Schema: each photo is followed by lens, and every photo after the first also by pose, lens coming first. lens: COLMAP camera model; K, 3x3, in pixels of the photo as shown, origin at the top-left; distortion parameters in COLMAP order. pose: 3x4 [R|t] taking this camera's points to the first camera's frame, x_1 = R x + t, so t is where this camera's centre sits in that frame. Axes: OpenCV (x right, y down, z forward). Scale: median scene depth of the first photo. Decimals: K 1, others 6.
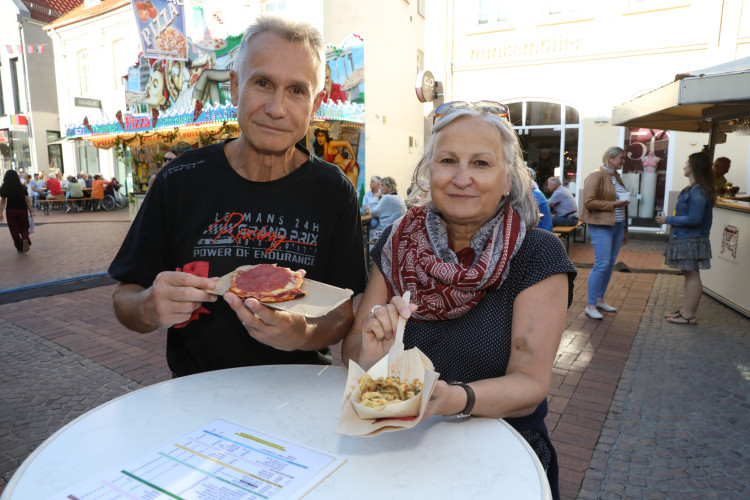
lens RADIAL K [[540.9, 0, 374.1], [0, 540.9, 250.5], [0, 0, 1]] dist [-0.013963, 0.000703]
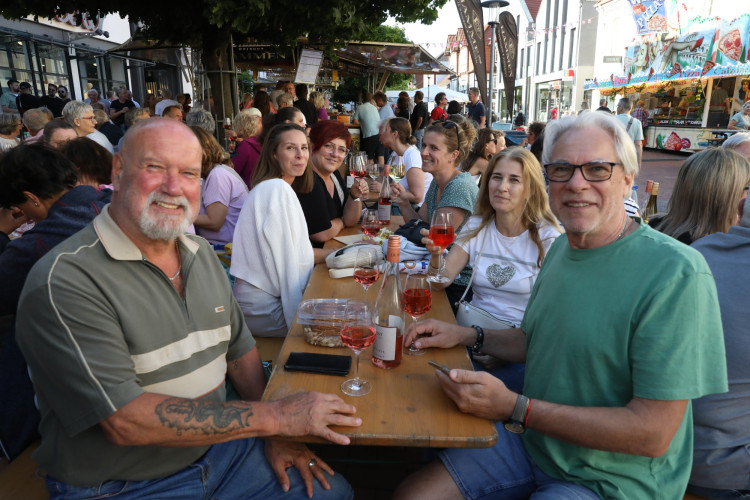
lens RADIAL K [[540.9, 0, 375.7], [0, 540.9, 249.8], [0, 0, 1]] dist [-0.013963, 0.000703]
pose [[0.598948, 0.198056, -0.775909, 0.455639], [-0.104254, 0.979971, 0.169667, 0.065549], [0.793972, -0.020730, 0.607600, -0.569552]]
